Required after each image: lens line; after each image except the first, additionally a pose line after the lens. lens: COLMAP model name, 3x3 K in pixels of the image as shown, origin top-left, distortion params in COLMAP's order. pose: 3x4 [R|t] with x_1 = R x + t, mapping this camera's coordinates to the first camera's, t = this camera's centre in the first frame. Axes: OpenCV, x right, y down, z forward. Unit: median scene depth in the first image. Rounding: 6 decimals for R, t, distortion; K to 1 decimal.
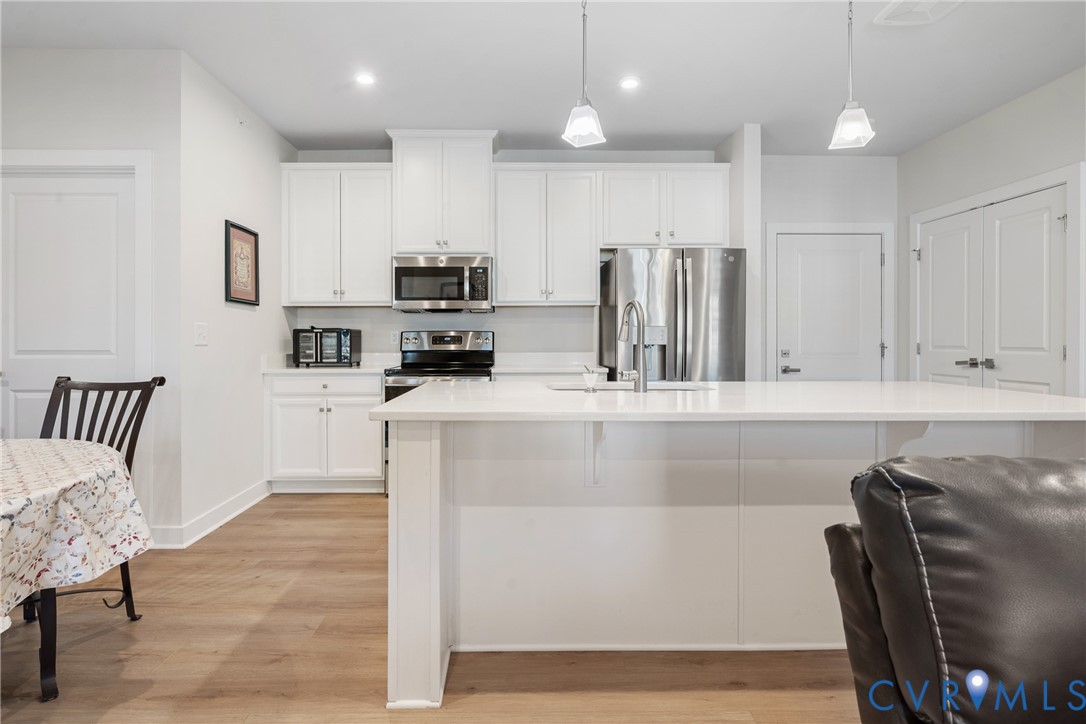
lens RADIAL K [[548.9, 0, 532.5], [0, 548.9, 349.9], [0, 0, 1]] dist [0.002713, 0.002264]
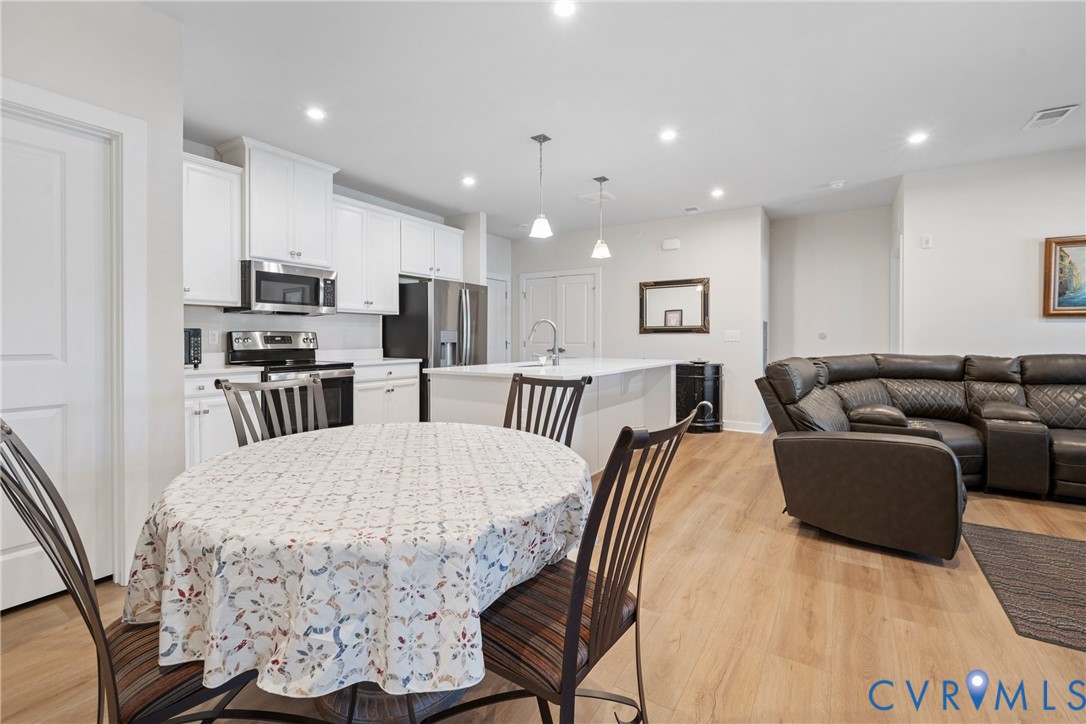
lens RADIAL K [[463.5, 0, 534.4], [0, 463.5, 351.0], [0, 0, 1]] dist [0.012994, -0.001023]
pose [[0.568413, -0.022357, 0.822440, -0.683954], [0.015928, 0.999742, 0.016169, -0.002688], [-0.822589, 0.003909, 0.568623, 0.050661]]
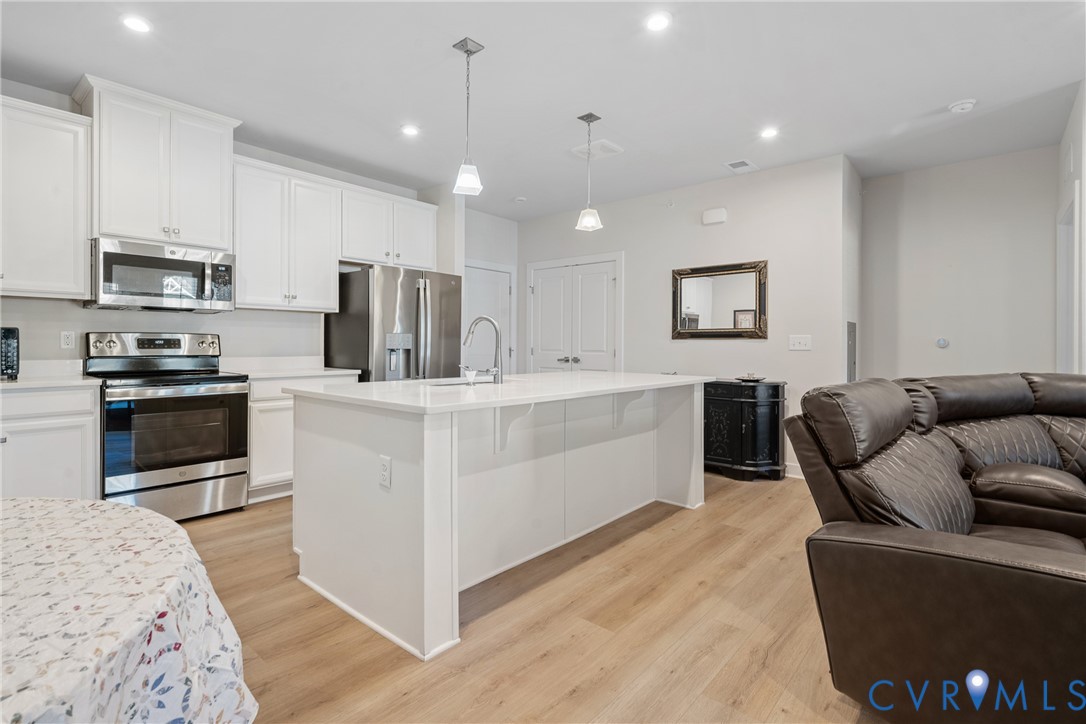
lens RADIAL K [[508.0, 0, 534.5], [0, 508.0, 353.5], [0, 0, 1]] dist [0.003478, 0.002468]
pose [[0.679537, -0.007963, 0.733598, -0.367412], [0.007528, 0.999964, 0.003881, -0.001528], [-0.733602, 0.002885, 0.679573, 0.038284]]
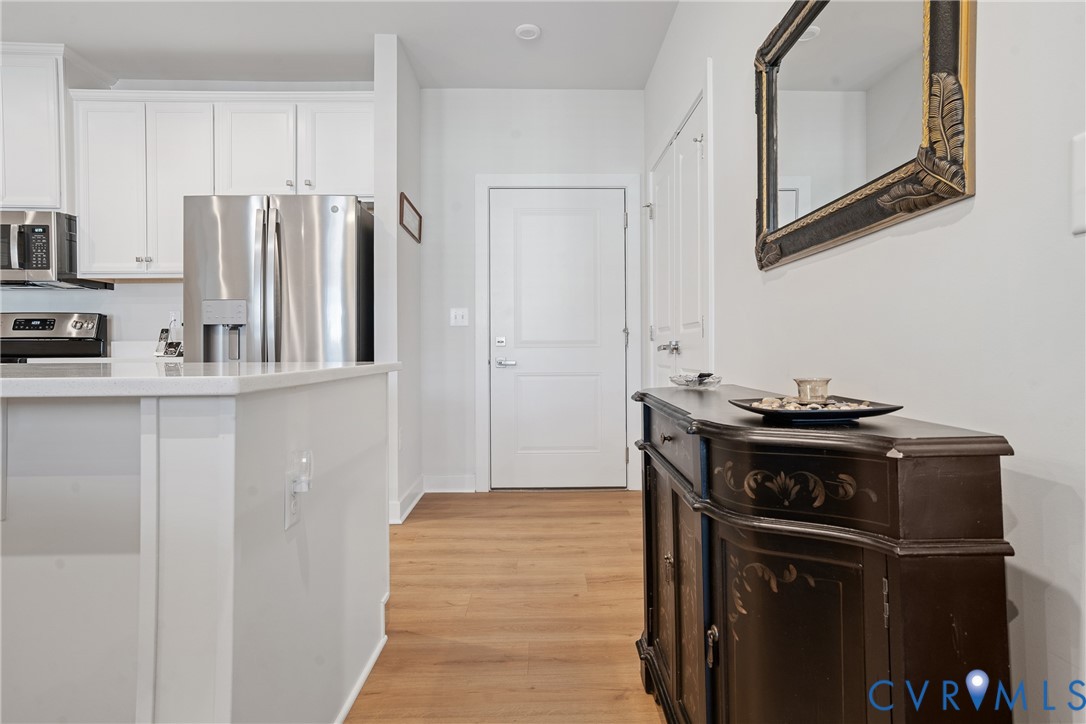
lens RADIAL K [[592.2, 0, 545.6], [0, 592.2, 354.2], [0, 0, 1]] dist [0.017339, 0.000439]
pose [[0.999972, -0.005445, -0.005096, 0.608584], [0.005399, 0.999945, -0.008971, 0.037657], [0.005144, 0.008943, 0.999947, 0.180143]]
